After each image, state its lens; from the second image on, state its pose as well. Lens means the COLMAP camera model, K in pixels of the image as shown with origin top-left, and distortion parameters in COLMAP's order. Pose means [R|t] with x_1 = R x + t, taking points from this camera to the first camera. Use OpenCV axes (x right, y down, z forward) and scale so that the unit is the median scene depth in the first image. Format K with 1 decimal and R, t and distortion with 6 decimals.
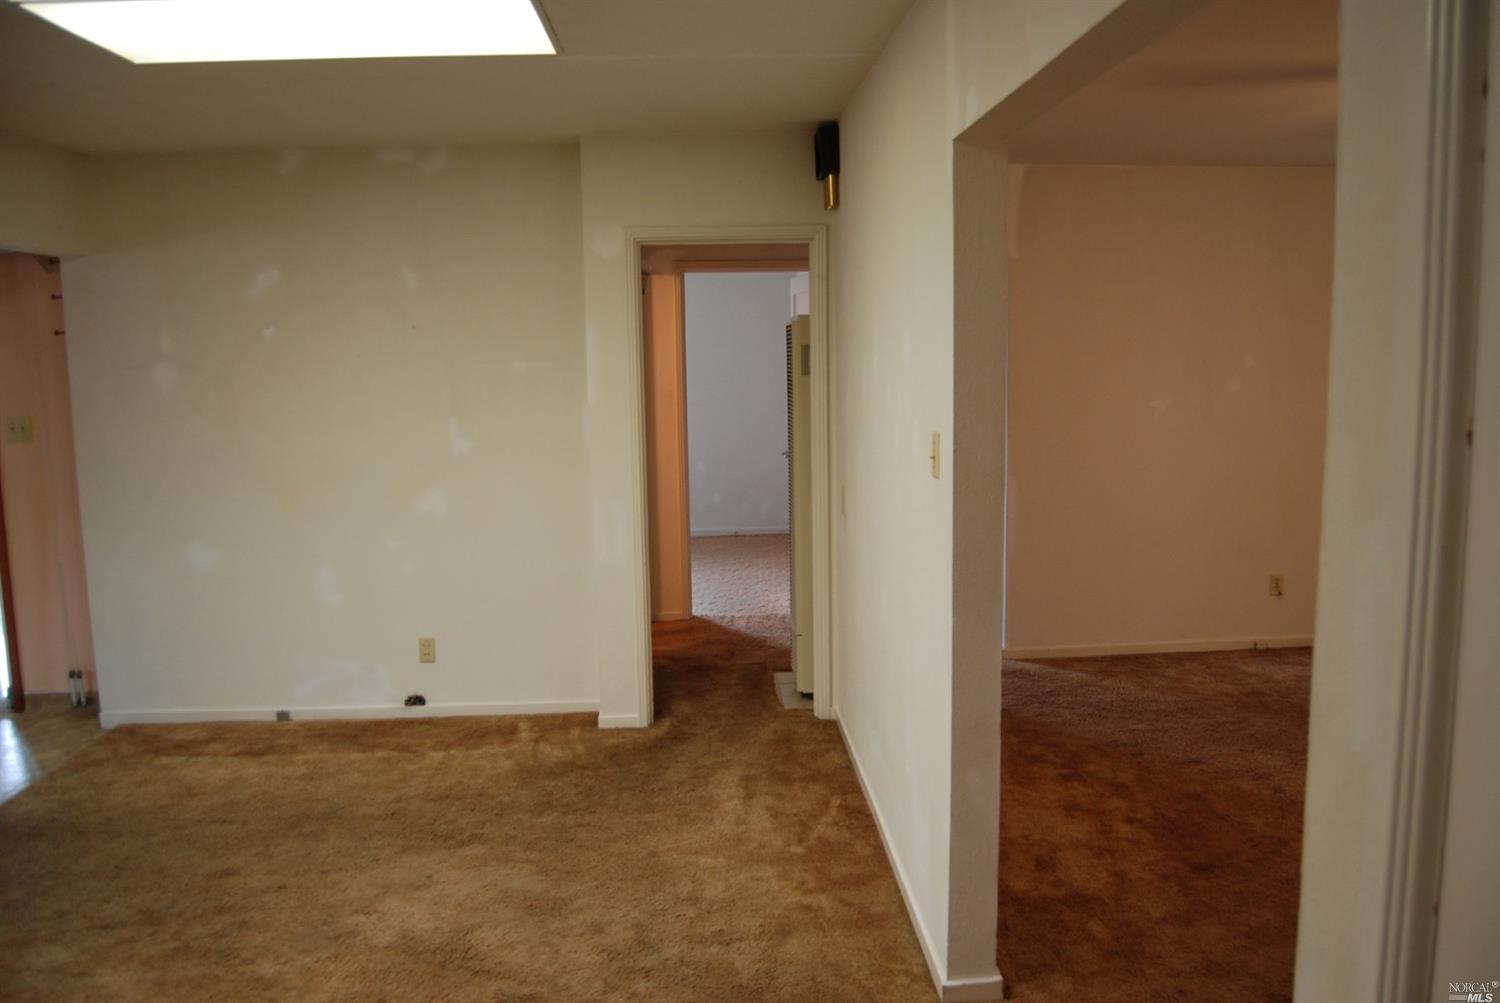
lens RADIAL K [[1171.0, 0, 756.6], [0, 1171.0, 502.7], [0, 0, 1]] dist [-0.081141, 0.029932]
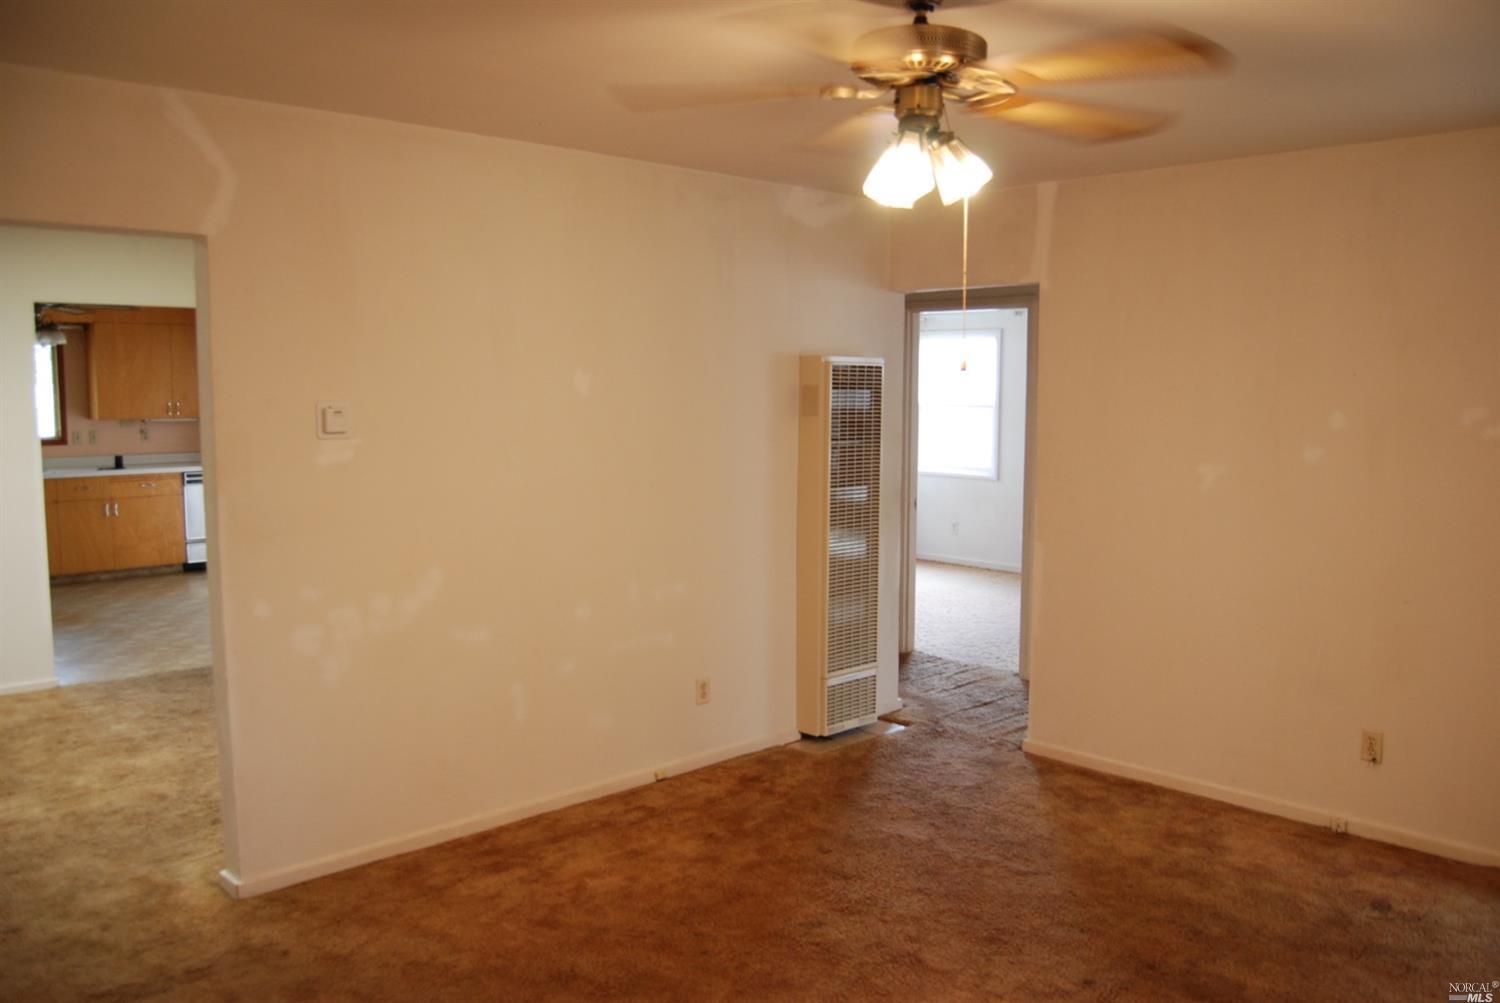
lens RADIAL K [[1171.0, 0, 756.6], [0, 1171.0, 502.7], [0, 0, 1]] dist [-0.081141, 0.029932]
pose [[0.653505, 0.097198, -0.750655, 0.741913], [-0.112083, 0.993214, 0.031028, -0.055581], [0.748578, 0.063859, 0.659965, 0.279022]]
